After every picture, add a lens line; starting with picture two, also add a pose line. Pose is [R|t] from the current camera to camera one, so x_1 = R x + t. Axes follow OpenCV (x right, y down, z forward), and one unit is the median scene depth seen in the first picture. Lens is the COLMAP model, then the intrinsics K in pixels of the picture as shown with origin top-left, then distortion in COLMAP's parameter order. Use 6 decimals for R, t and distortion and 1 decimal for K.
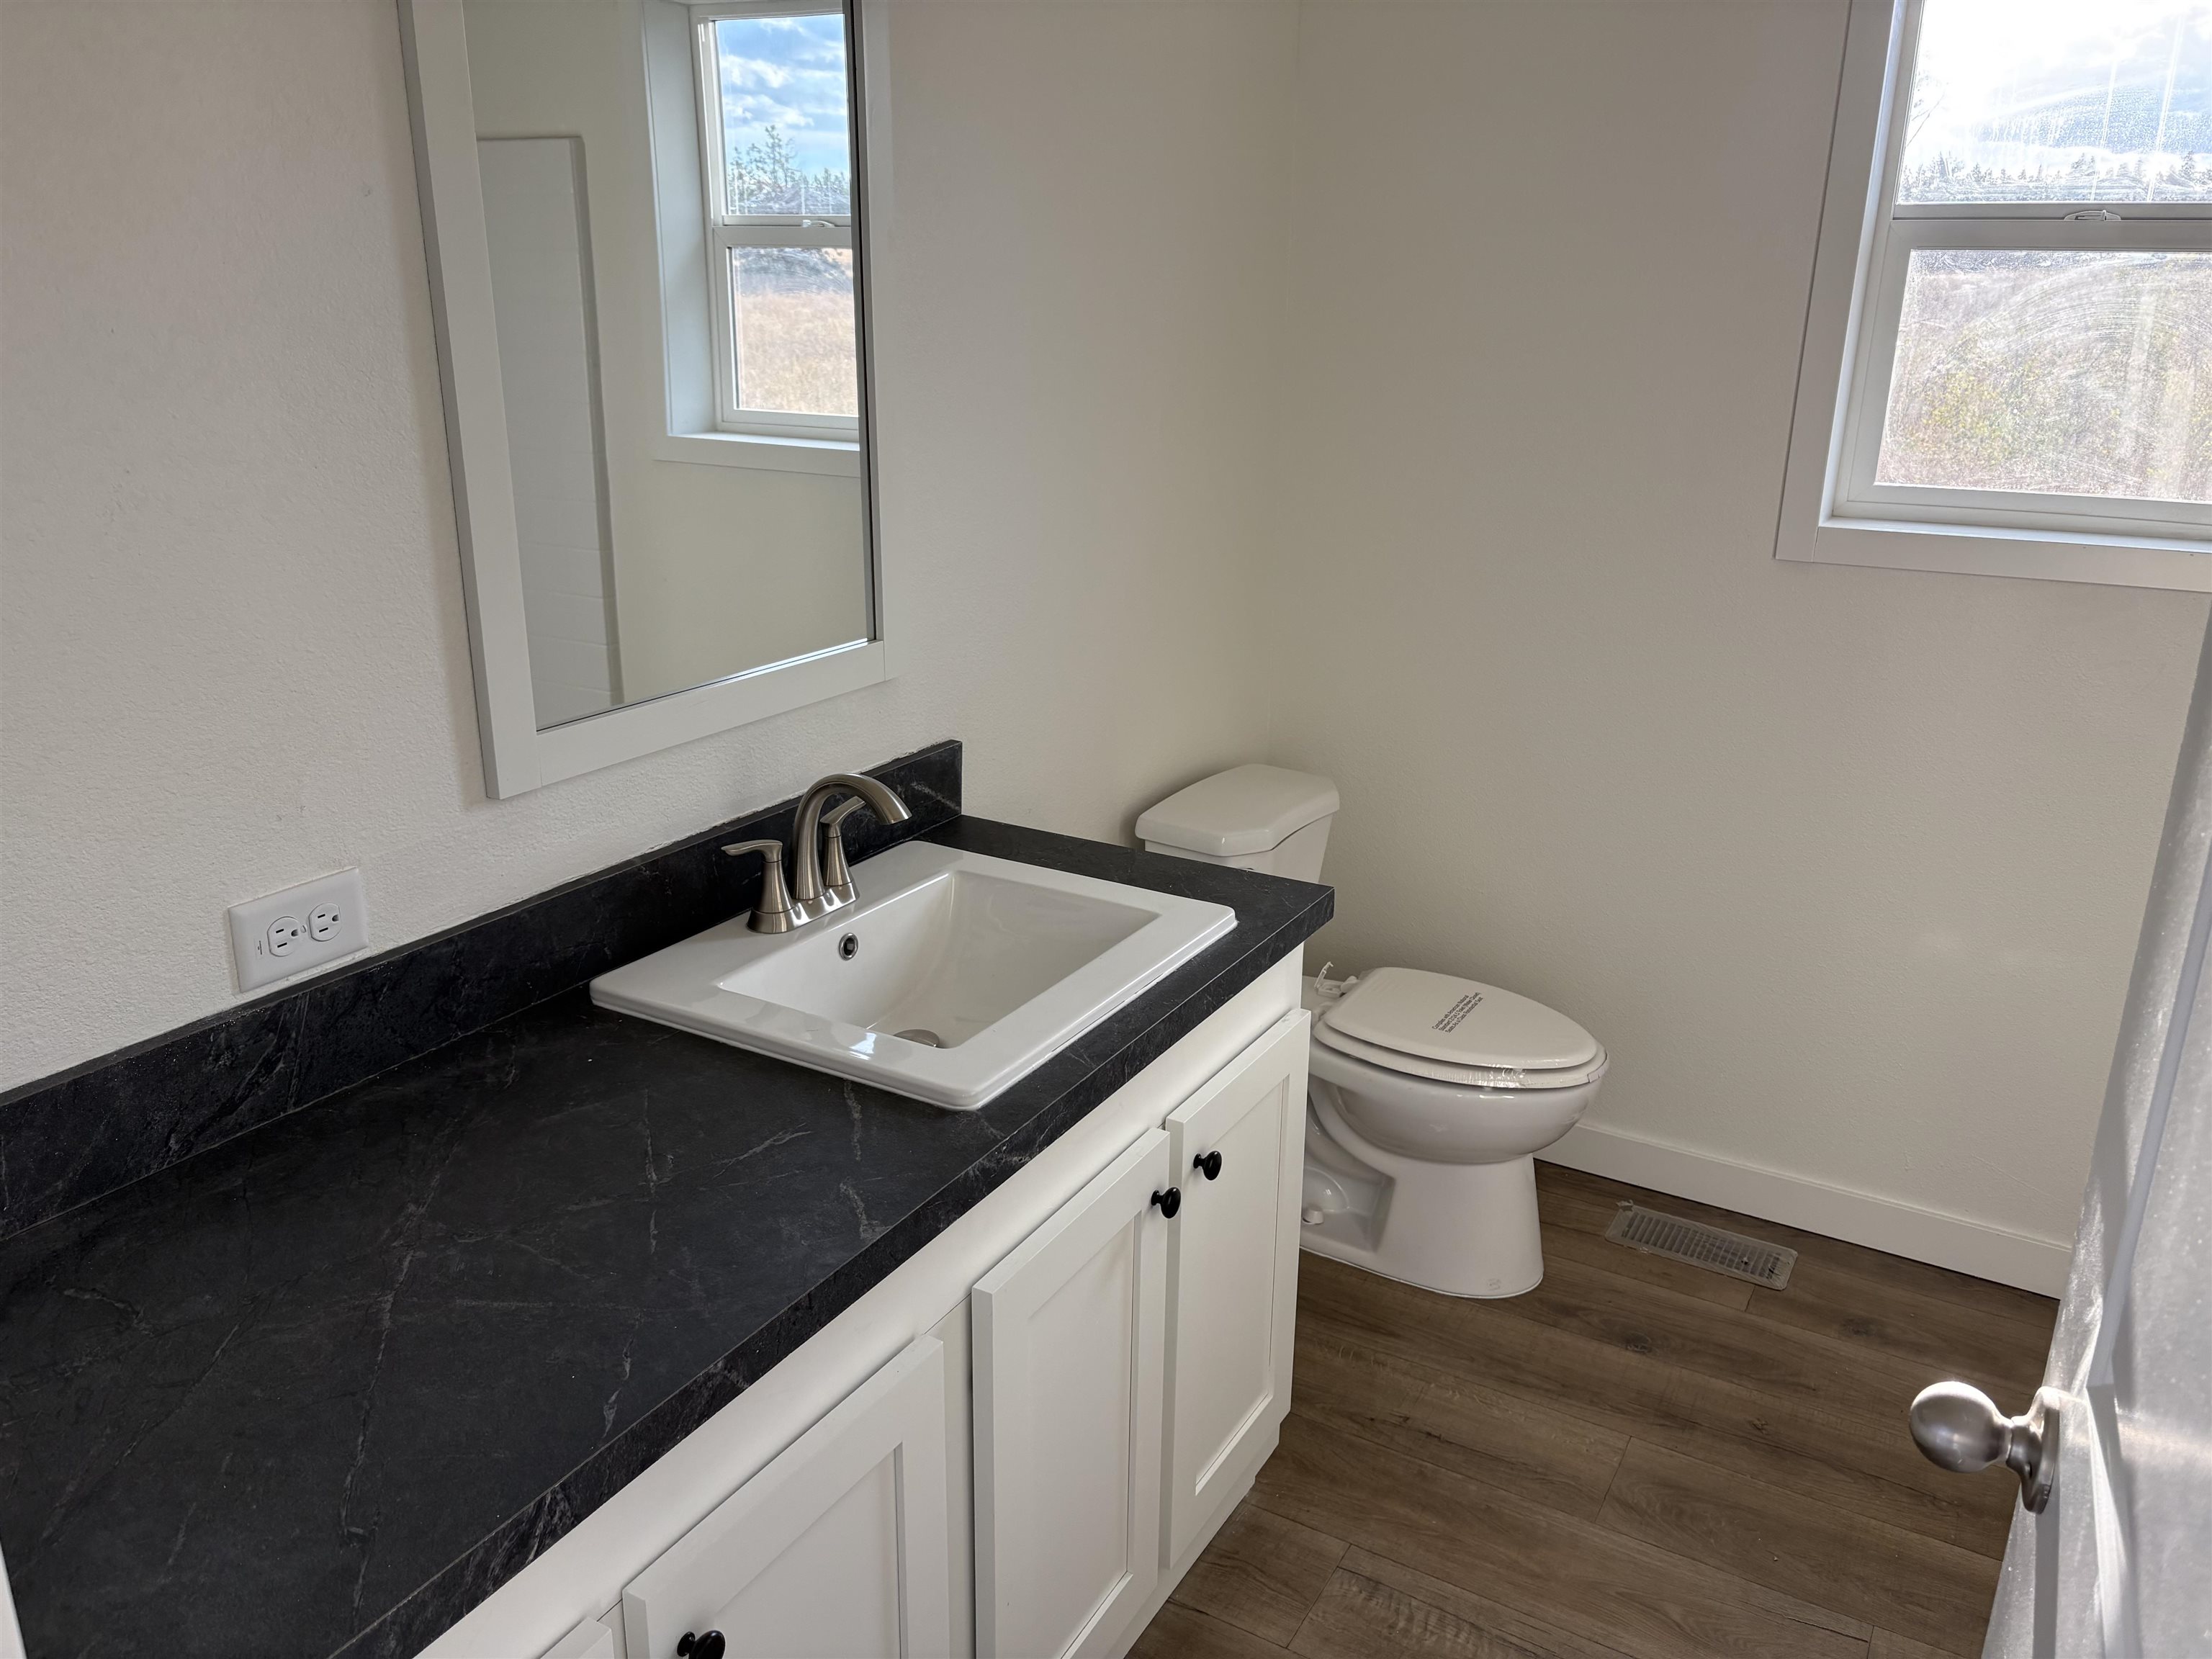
lens RADIAL K [[1641.4, 0, 1106.6], [0, 1641.4, 832.0], [0, 0, 1]] dist [-0.005687, -0.000362]
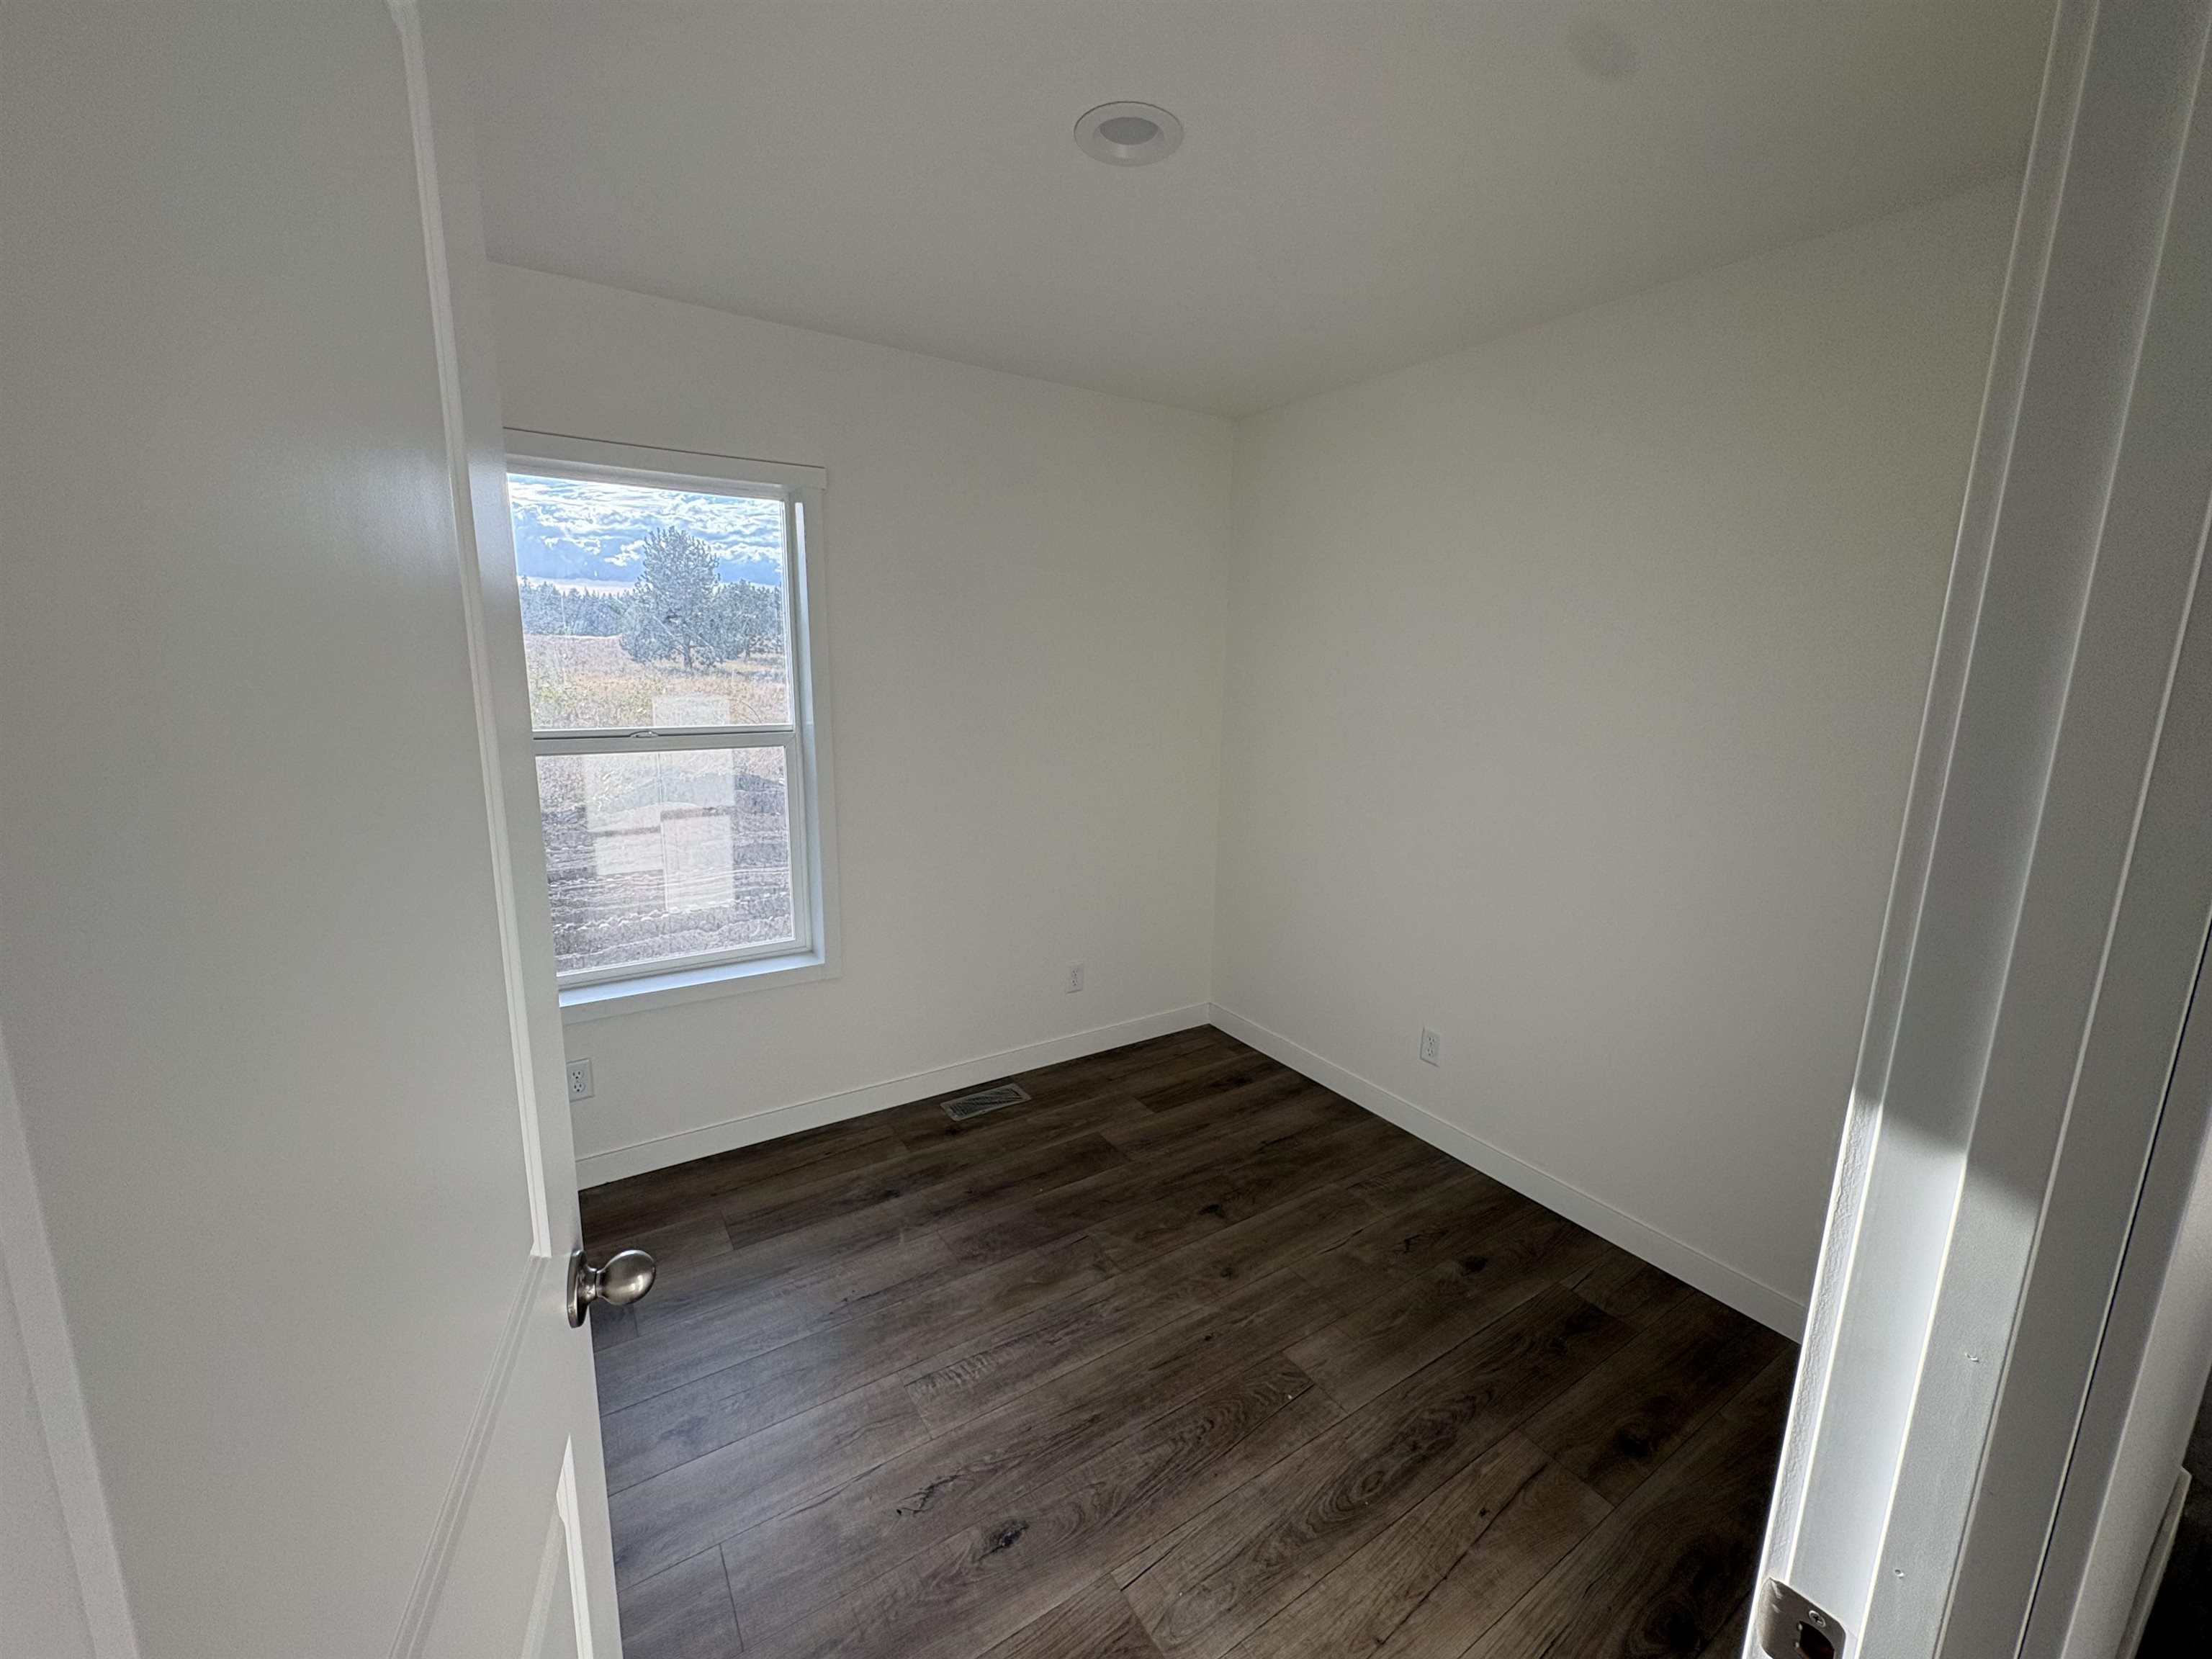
lens RADIAL K [[890.4, 0, 1107.7], [0, 890.4, 825.3], [0, 0, 1]] dist [0.000739, 0.000019]
pose [[0.440089, -0.168900, 0.881927, -0.477645], [0.268481, 0.961973, 0.050255, -0.091234], [-0.856878, 0.214663, 0.468700, 0.282325]]
